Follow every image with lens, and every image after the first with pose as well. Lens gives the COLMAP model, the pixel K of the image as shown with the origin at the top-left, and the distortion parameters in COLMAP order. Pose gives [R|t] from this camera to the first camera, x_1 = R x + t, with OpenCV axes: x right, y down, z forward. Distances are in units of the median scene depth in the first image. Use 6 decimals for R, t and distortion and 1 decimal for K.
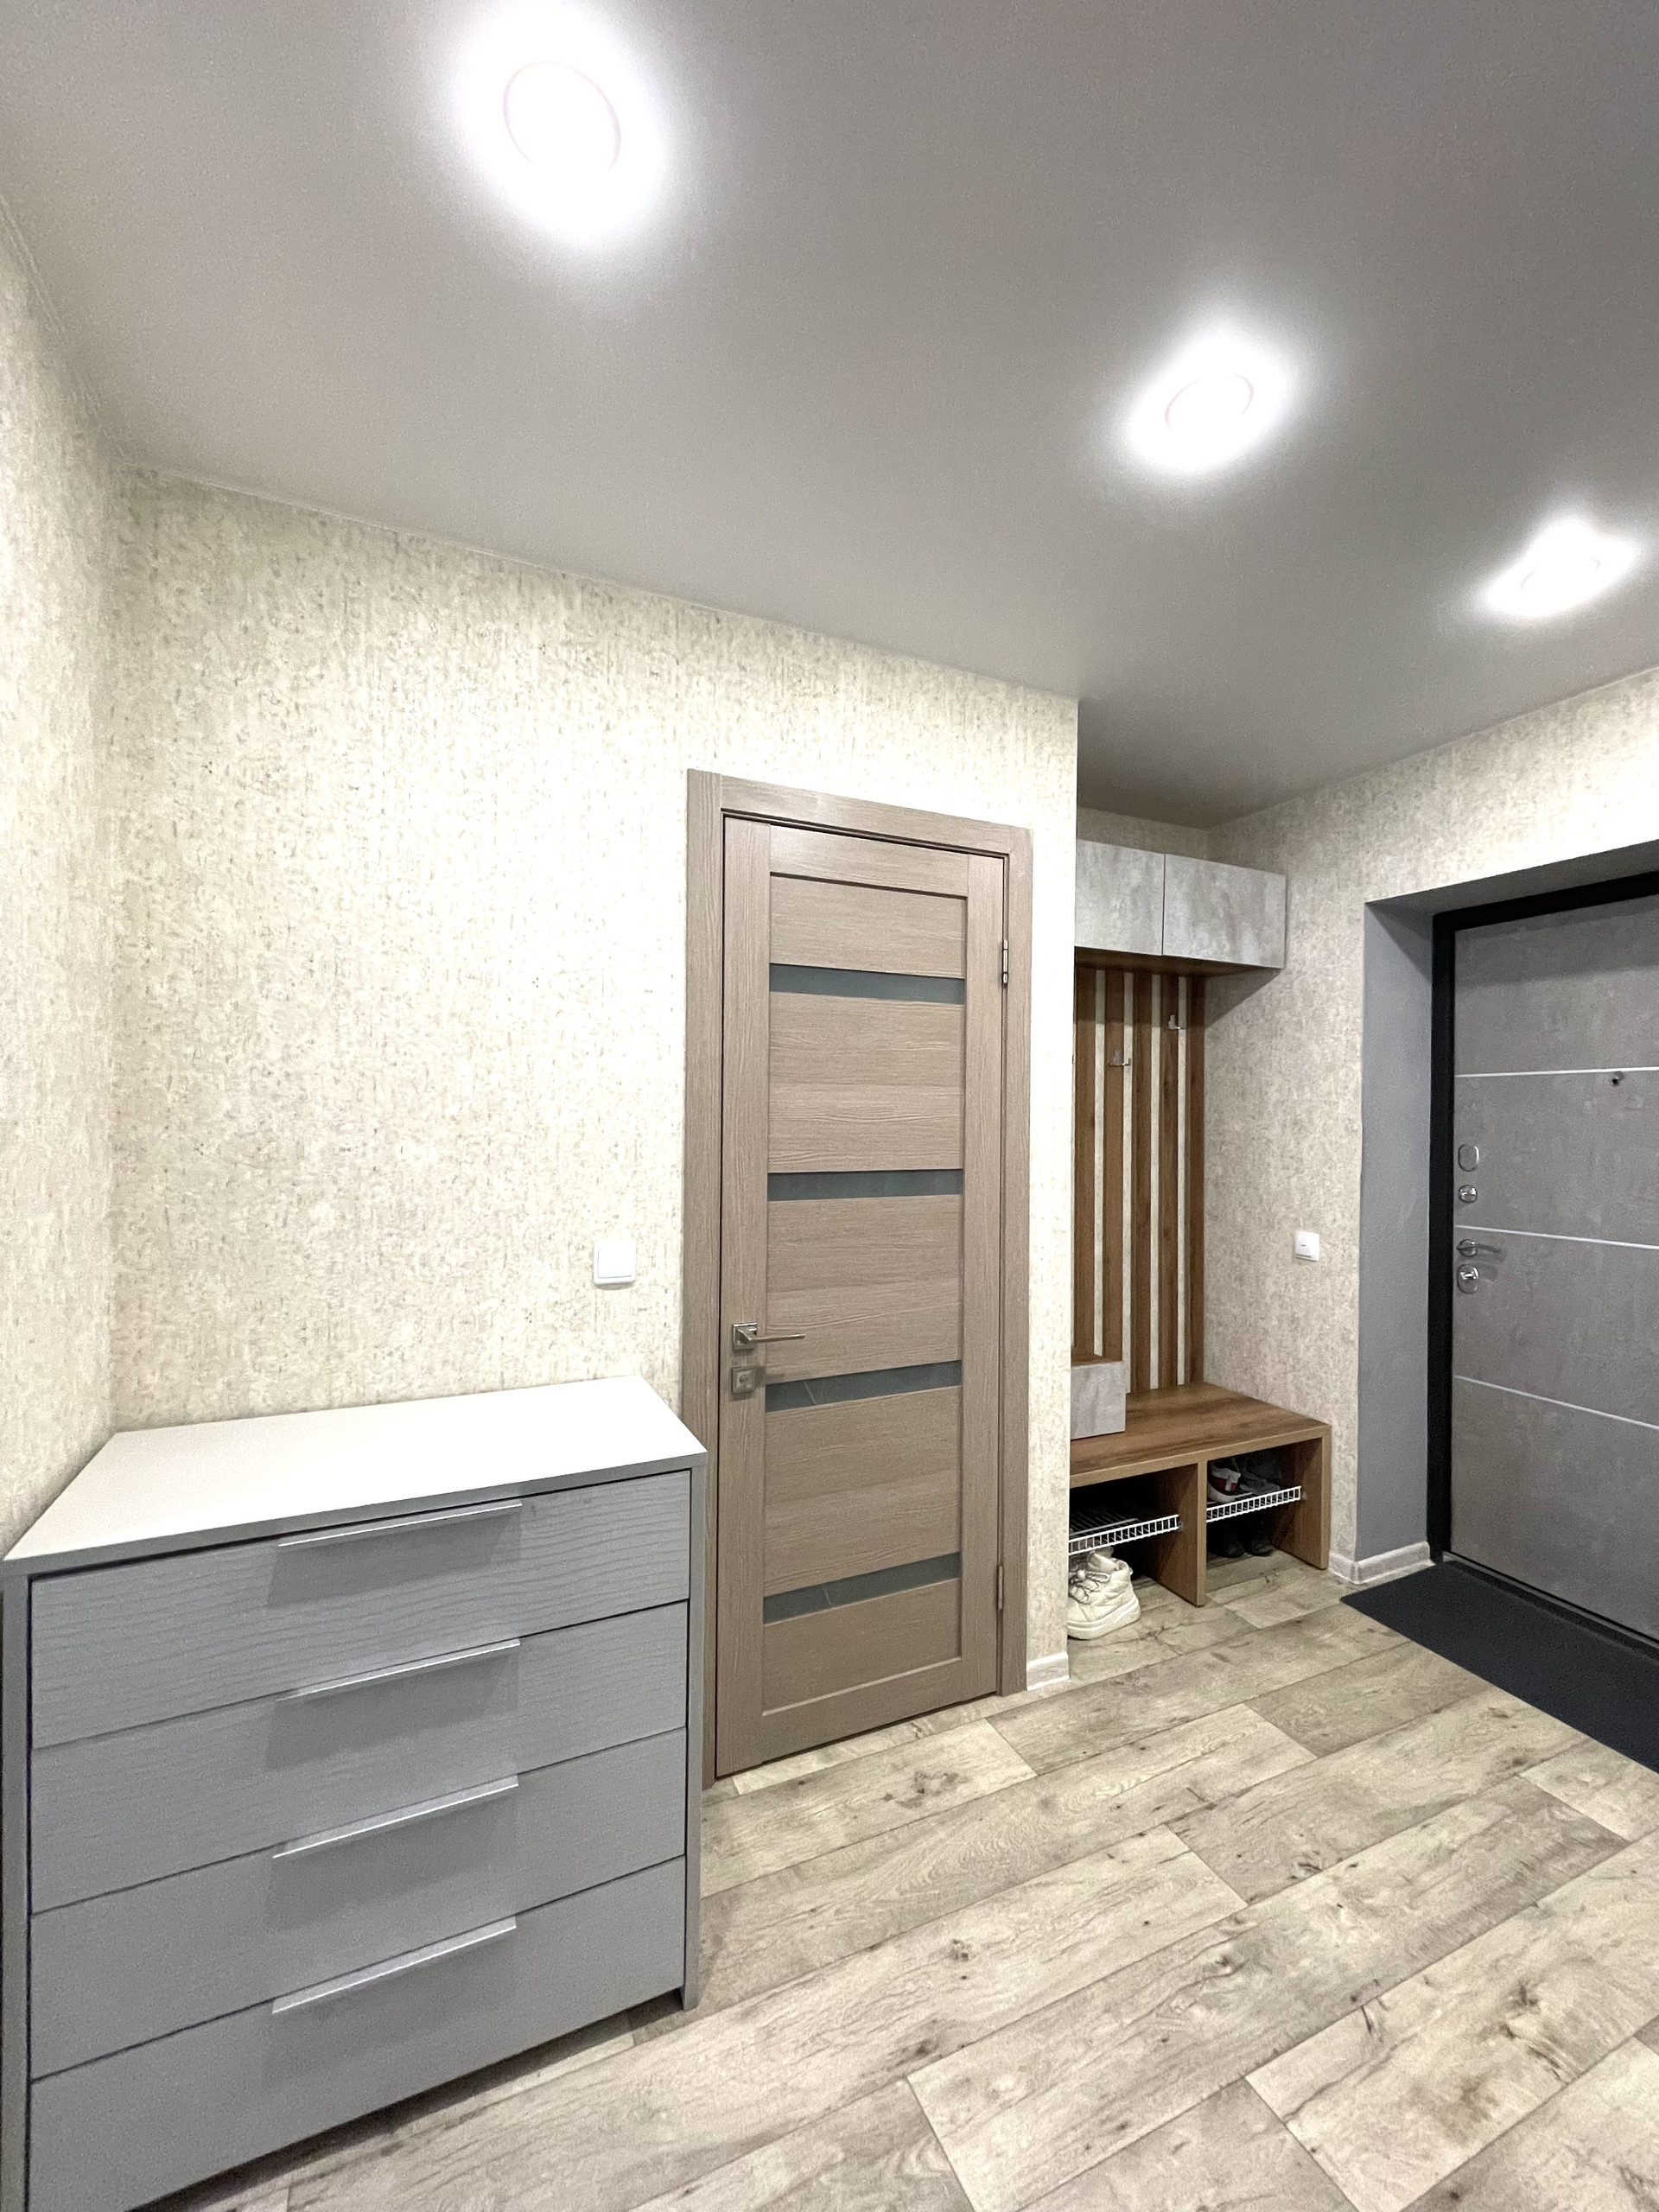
lens RADIAL K [[889.1, 0, 829.3], [0, 889.1, 1113.2], [0, 0, 1]] dist [-0.000734, -0.001677]
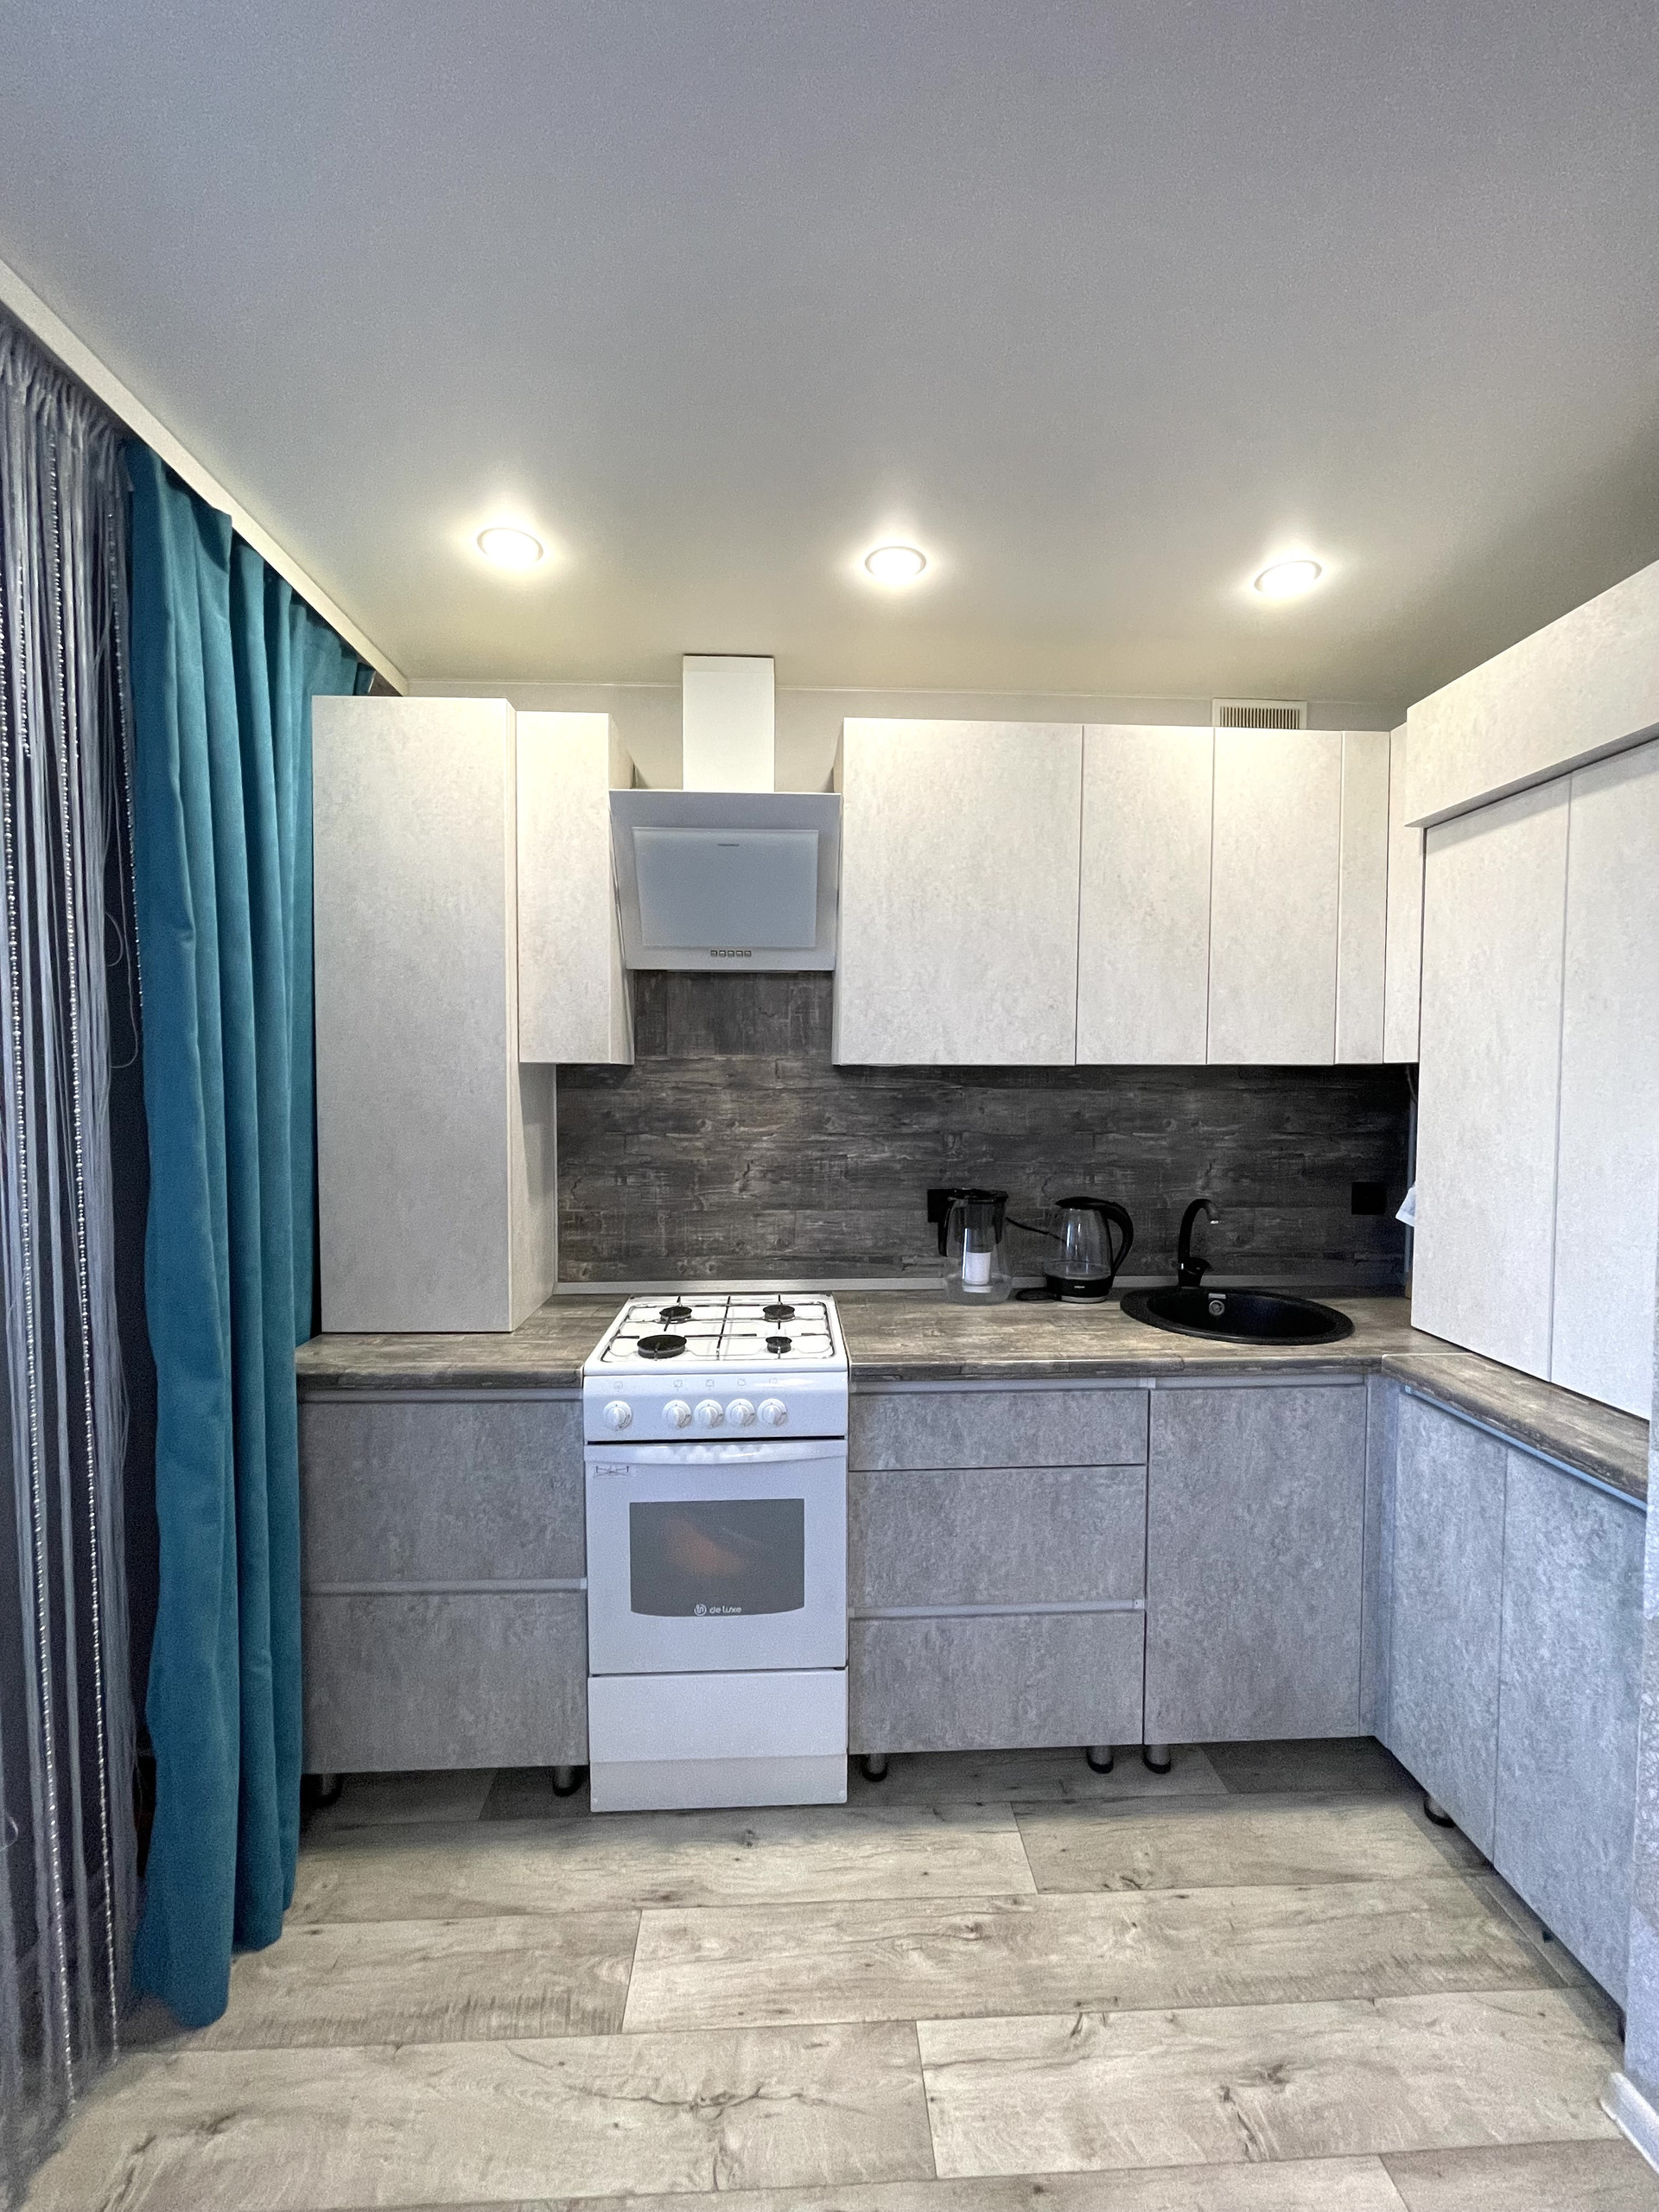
lens RADIAL K [[889.1, 0, 833.6], [0, 889.1, 1109.4], [0, 0, 1]] dist [-0.000734, -0.001677]
pose [[0.929436, 0.004720, -0.368953, 0.585441], [0.011024, 0.999117, 0.040553, -0.033443], [0.368819, -0.041759, 0.928563, 0.018655]]
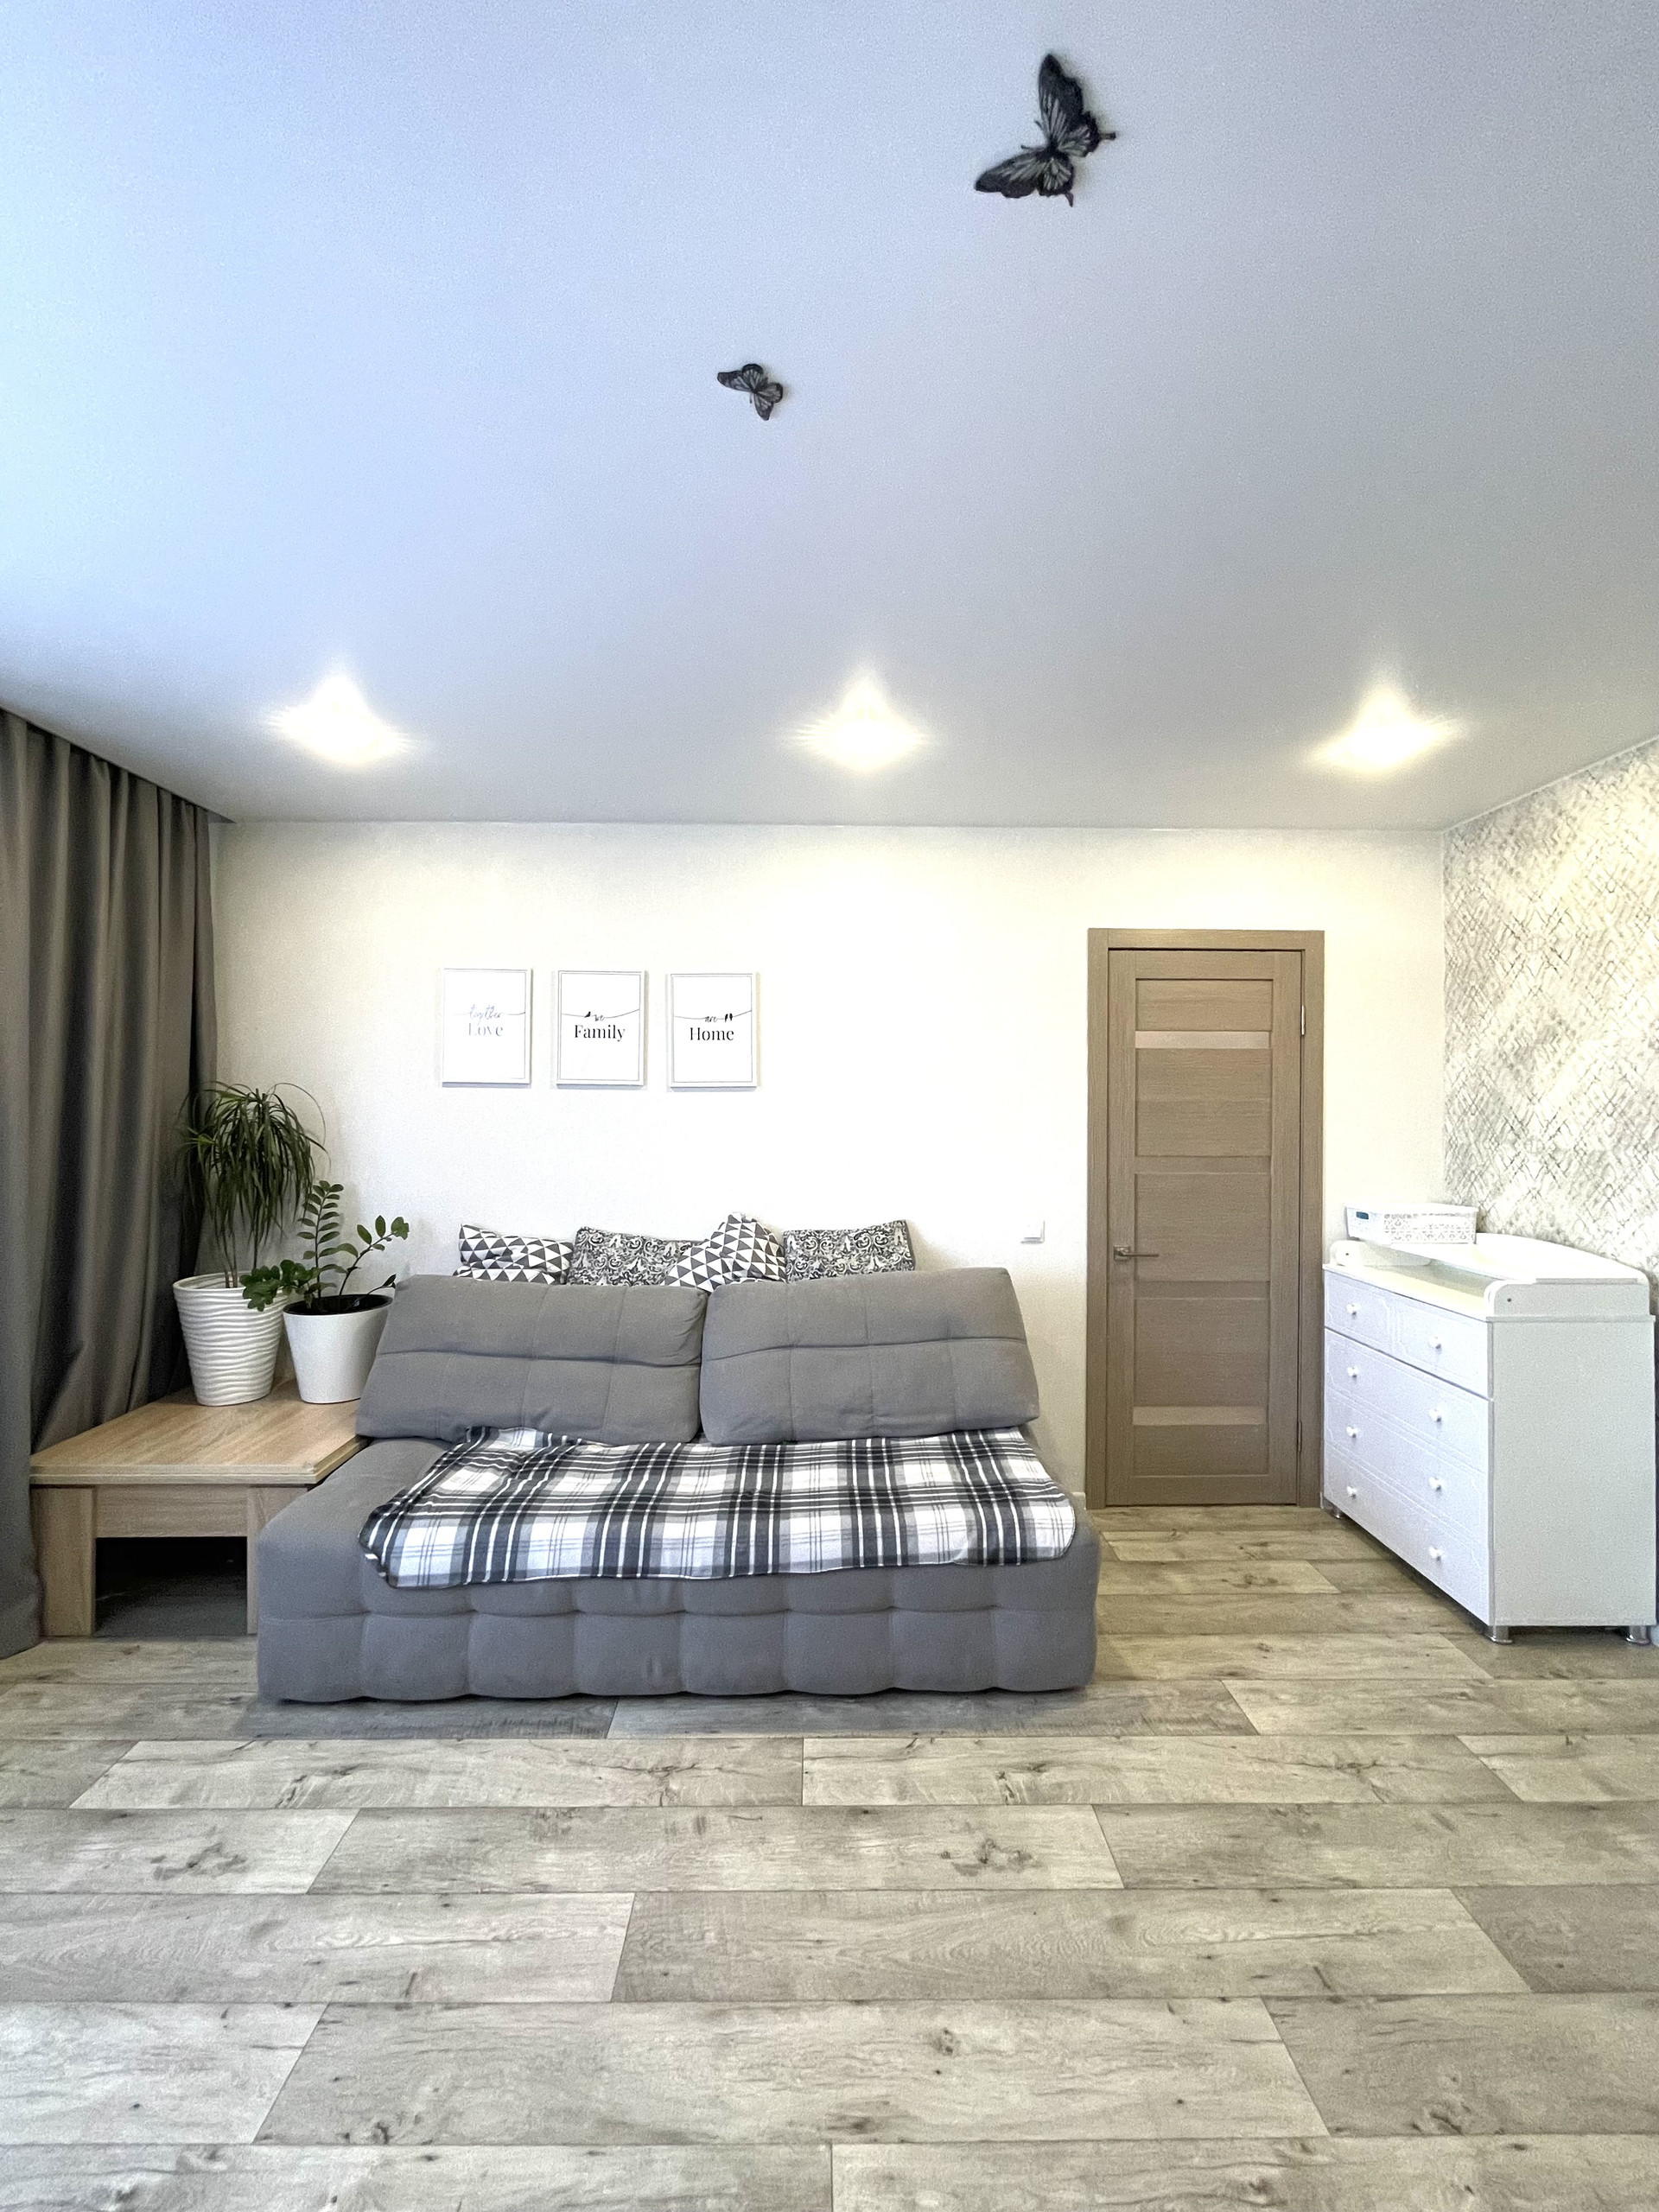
lens RADIAL K [[889.1, 0, 827.7], [0, 889.1, 1096.7], [0, 0, 1]] dist [-0.000734, -0.001677]
pose [[0.915690, -0.017321, -0.401512, 0.370639], [0.008578, 0.999686, -0.023563, -0.013635], [0.401794, 0.018133, 0.915551, 0.080071]]
